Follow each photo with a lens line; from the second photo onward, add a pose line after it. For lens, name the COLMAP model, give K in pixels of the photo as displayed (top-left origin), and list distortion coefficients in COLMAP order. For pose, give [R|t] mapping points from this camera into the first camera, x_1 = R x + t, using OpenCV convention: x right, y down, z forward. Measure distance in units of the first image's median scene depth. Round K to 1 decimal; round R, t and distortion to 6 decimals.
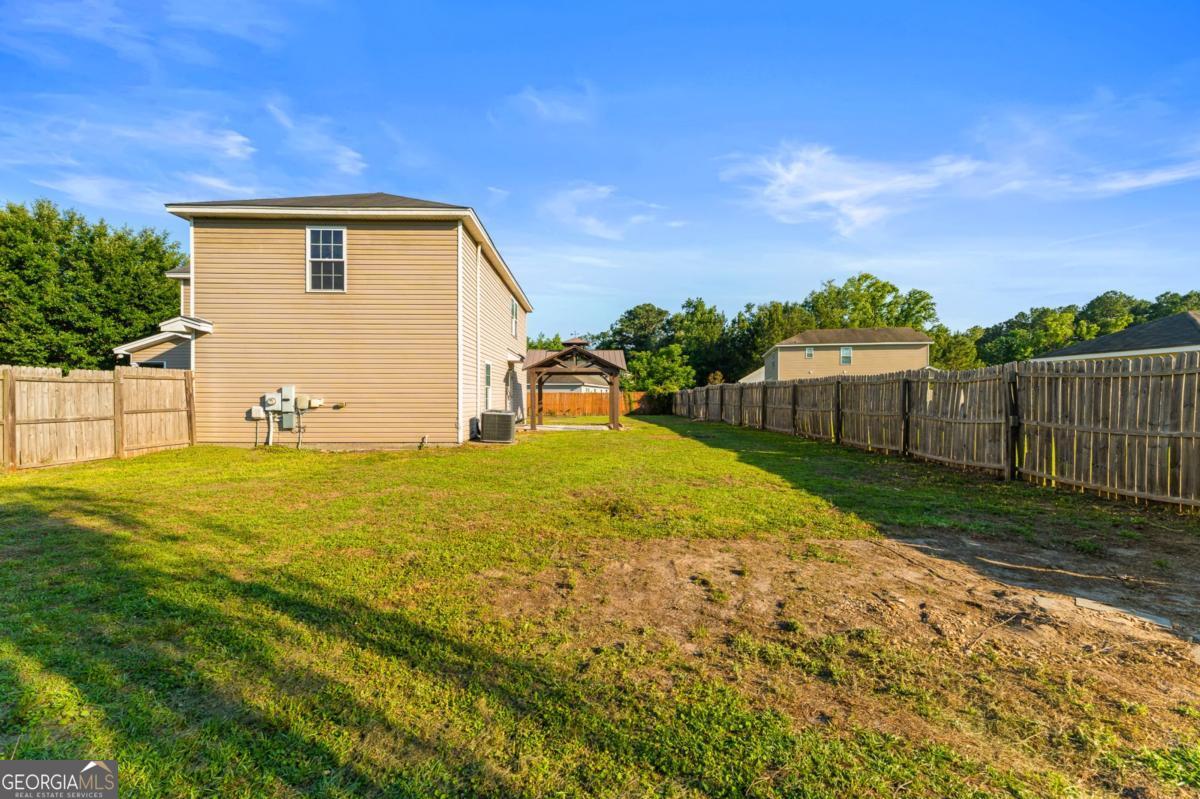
lens RADIAL K [[484.0, 0, 600.2], [0, 484.0, 401.3], [0, 0, 1]] dist [0.001559, -0.000786]
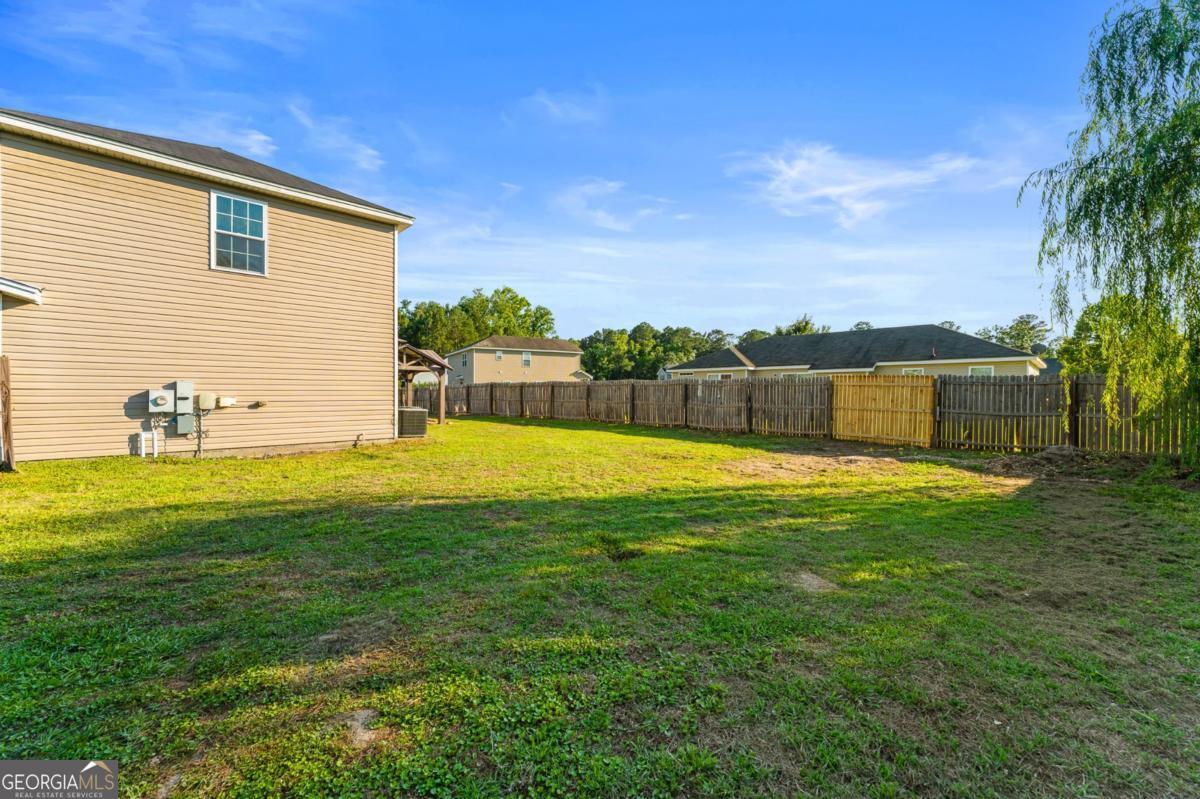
lens RADIAL K [[484.0, 0, 600.6], [0, 484.0, 398.2], [0, 0, 1]] dist [0.001559, -0.000786]
pose [[0.733156, -0.008559, 0.680007, -0.675898], [0.007627, 0.999961, 0.004364, -0.001601], [-0.680018, 0.001987, 0.733193, -0.064444]]
